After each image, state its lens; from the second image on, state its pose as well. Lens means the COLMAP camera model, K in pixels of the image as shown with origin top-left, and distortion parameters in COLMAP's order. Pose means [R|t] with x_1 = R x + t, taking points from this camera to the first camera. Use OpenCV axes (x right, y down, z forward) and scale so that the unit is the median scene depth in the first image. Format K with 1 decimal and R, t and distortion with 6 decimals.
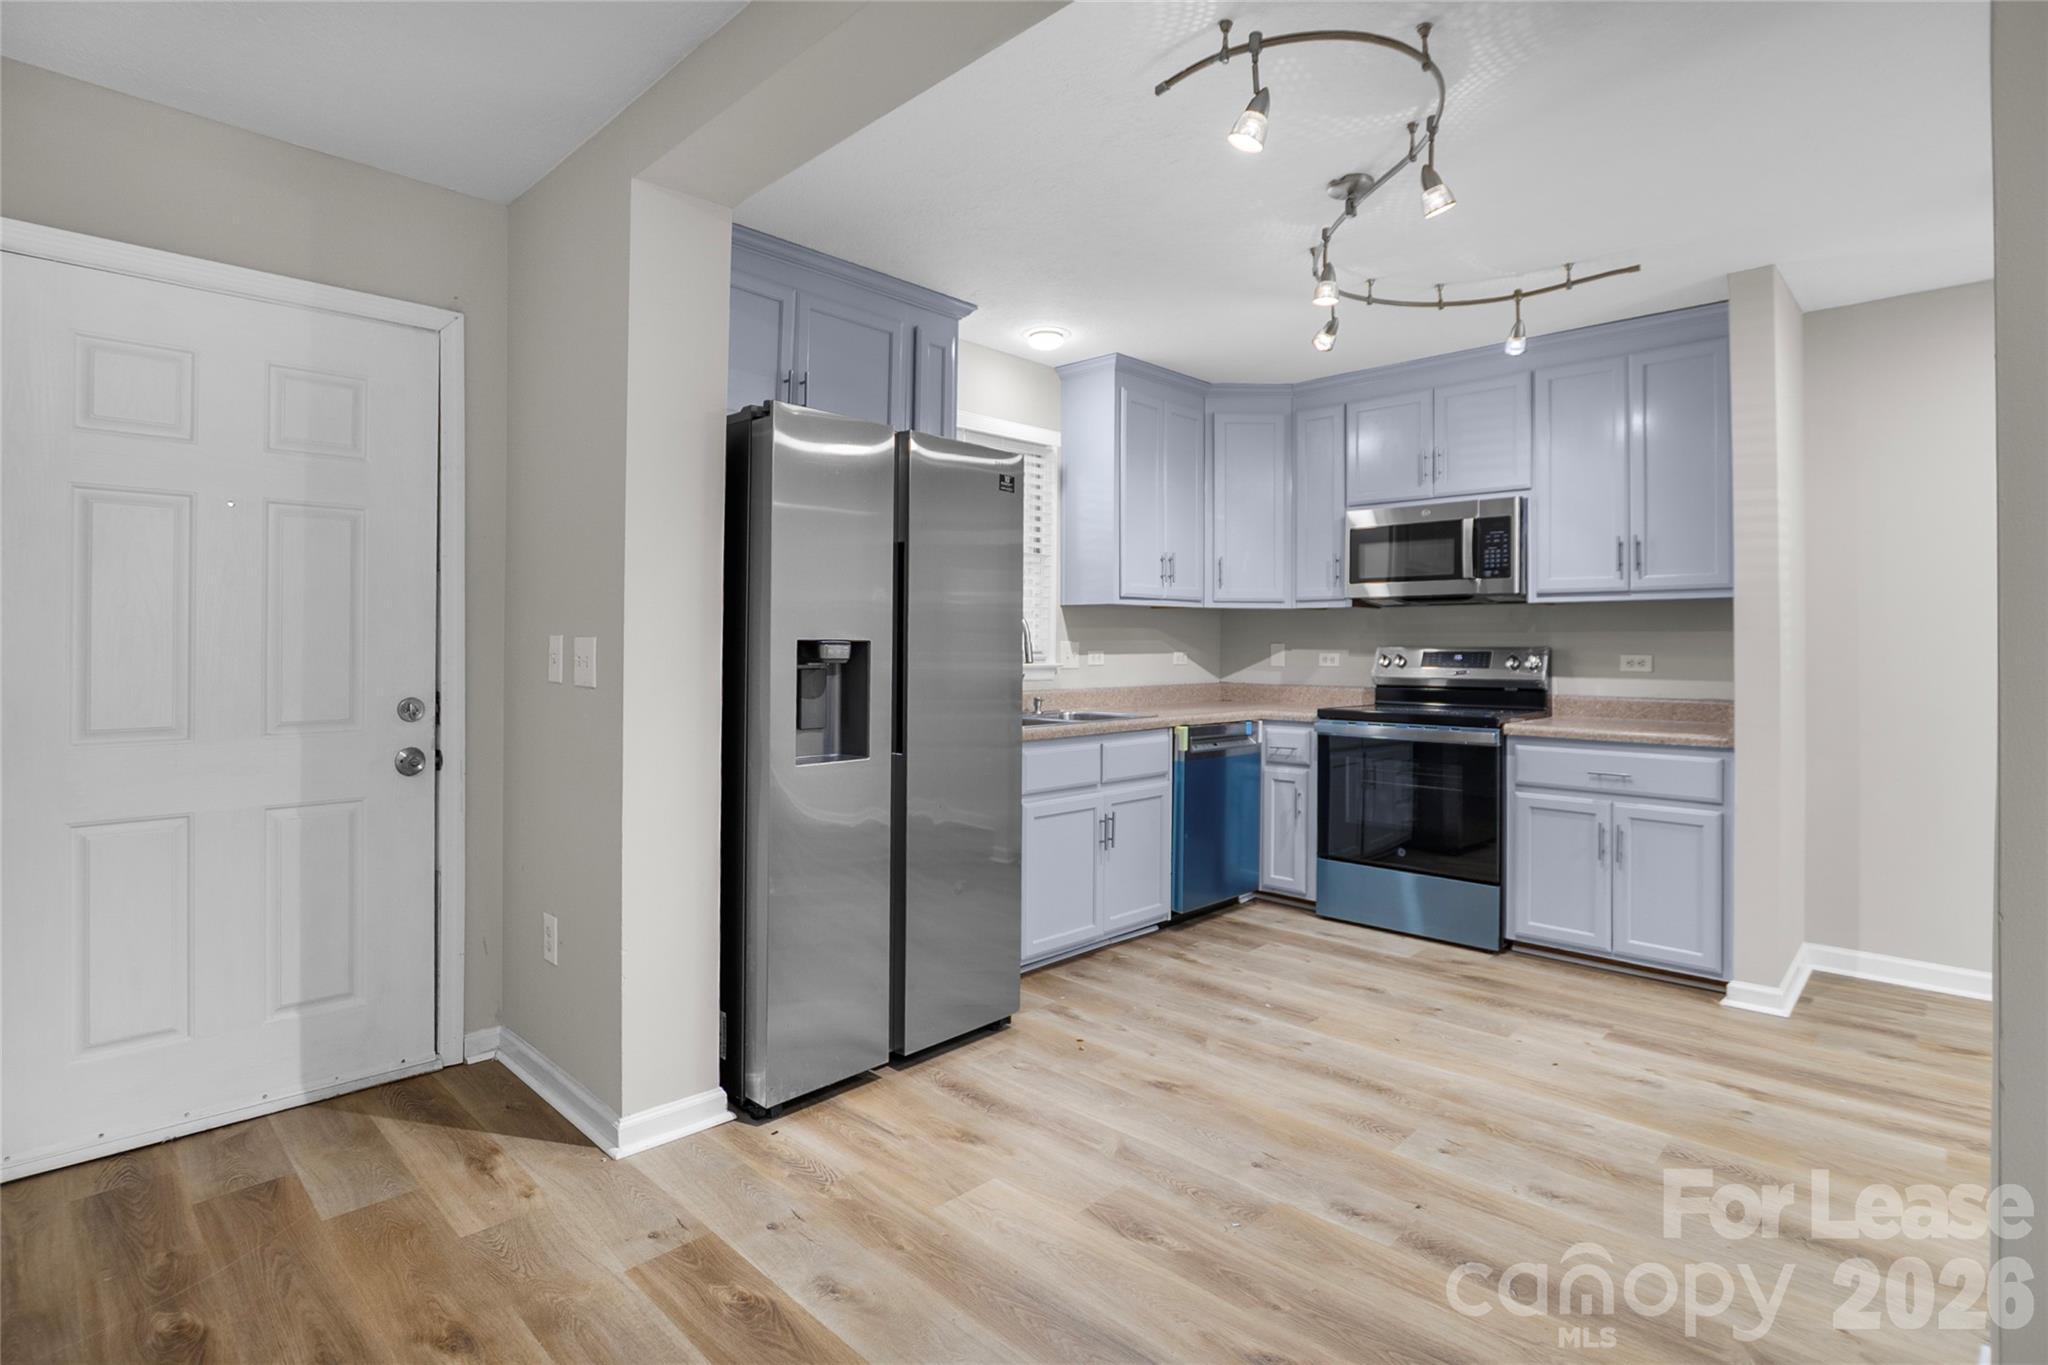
lens RADIAL K [[978.2, 0, 1024.4], [0, 978.2, 639.7], [0, 0, 1]] dist [-0.014314, 0.001167]
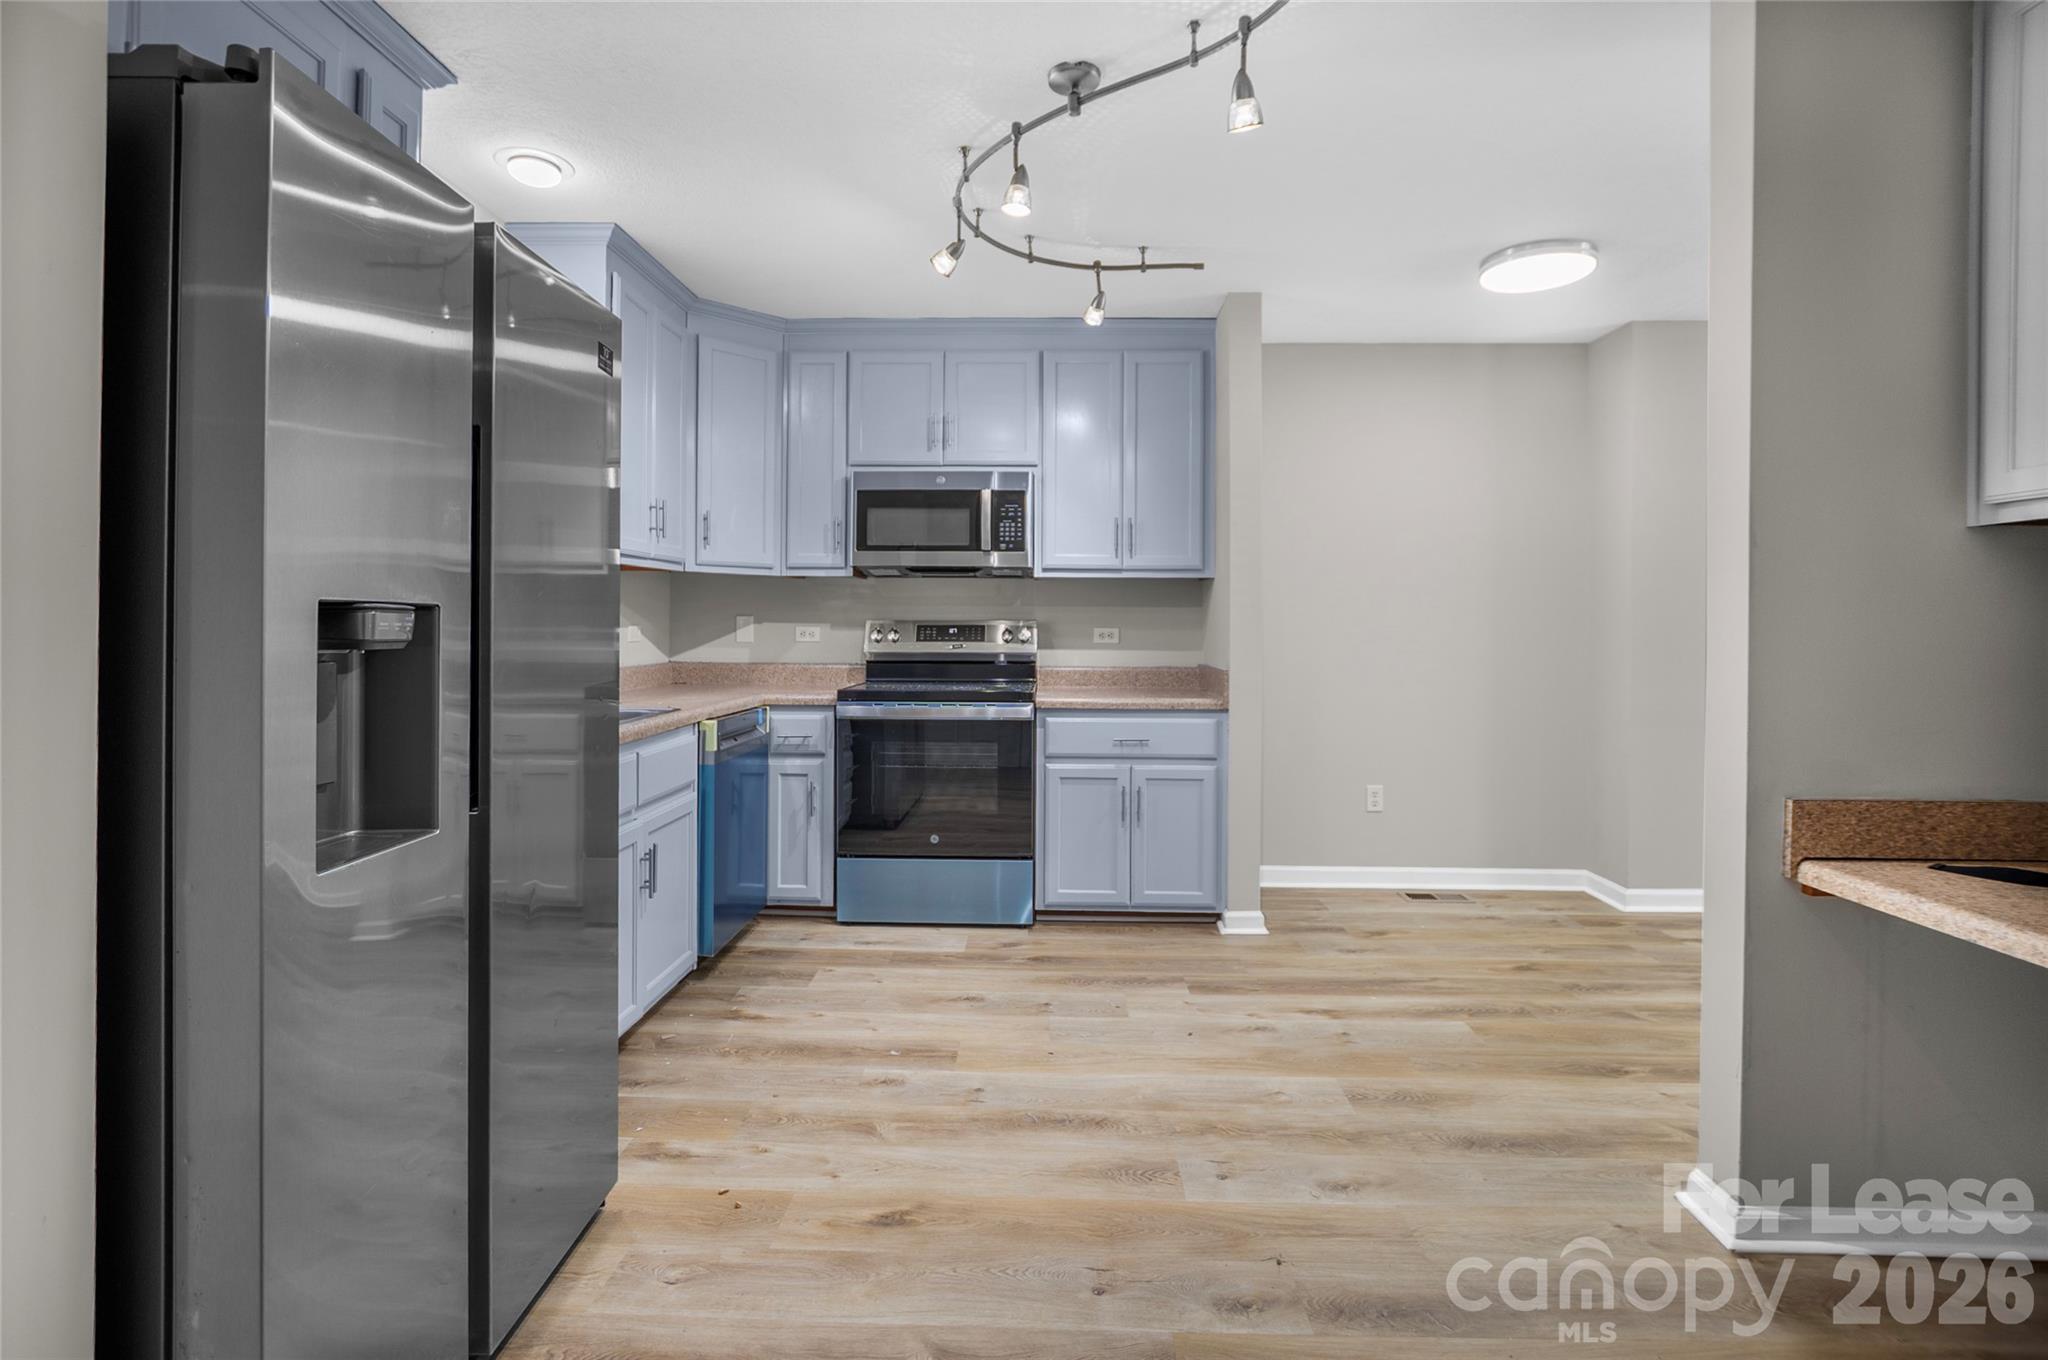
lens RADIAL K [[951.1, 0, 1006.8], [0, 951.1, 628.2], [0, 0, 1]] dist [-0.019320, 0.000232]
pose [[0.743726, -0.002362, 0.668481, -0.211982], [-0.008074, 0.999889, 0.012515, 0.003910], [-0.668436, -0.014705, 0.743624, 0.338892]]
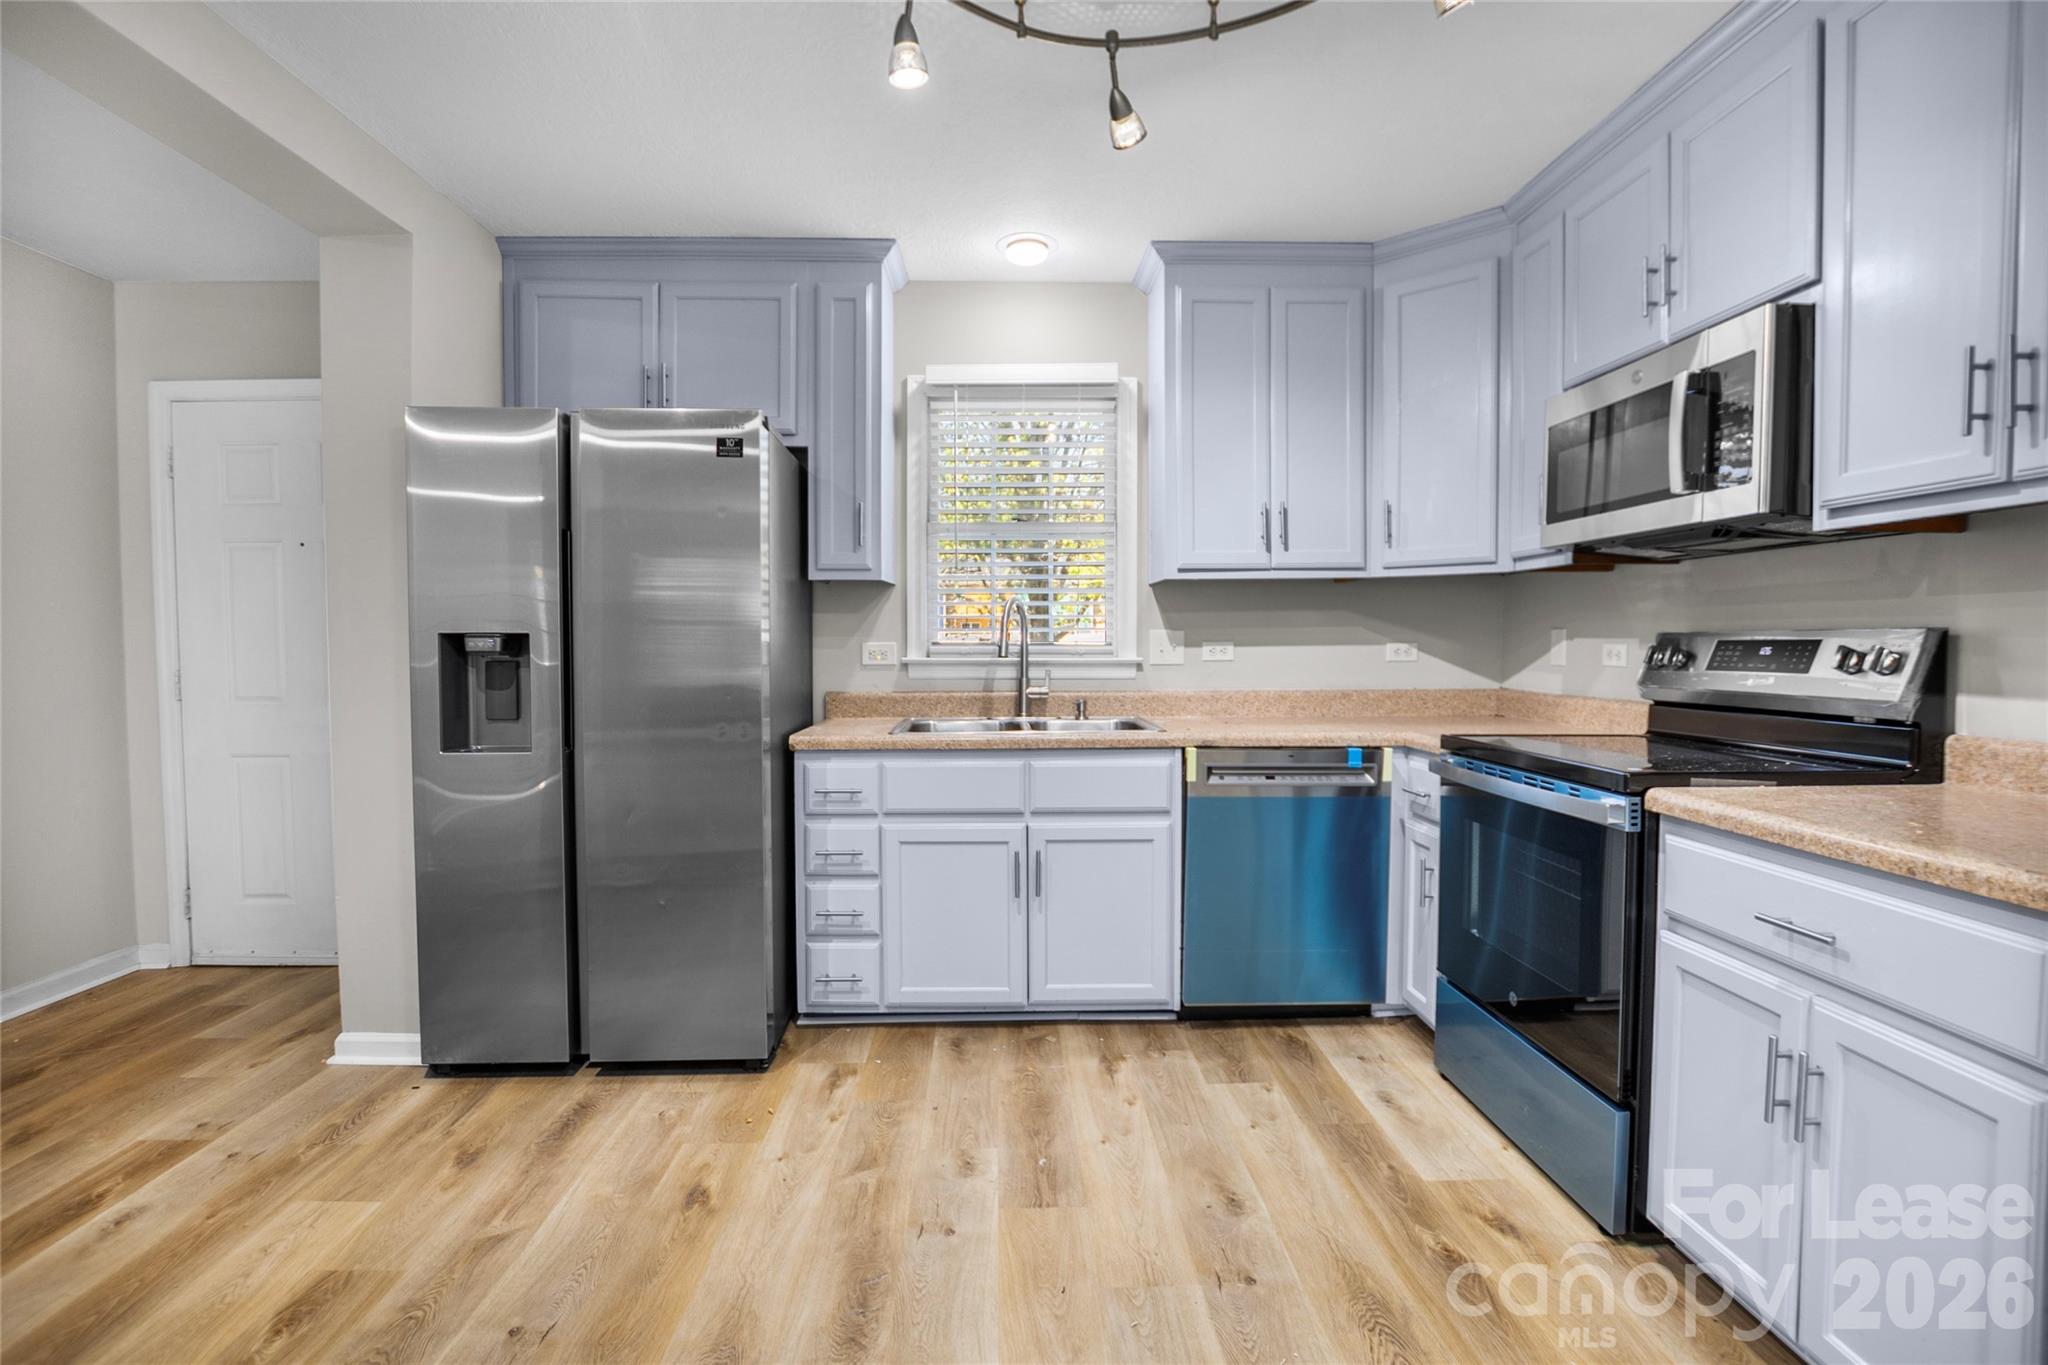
lens RADIAL K [[951.1, 0, 1034.4], [0, 951.1, 671.1], [0, 0, 1]] dist [-0.019320, 0.000232]
pose [[0.726372, 0.014709, -0.687145, 0.684095], [0.011666, 0.999363, 0.033725, 0.010621], [0.687203, -0.032513, 0.725737, 0.520531]]
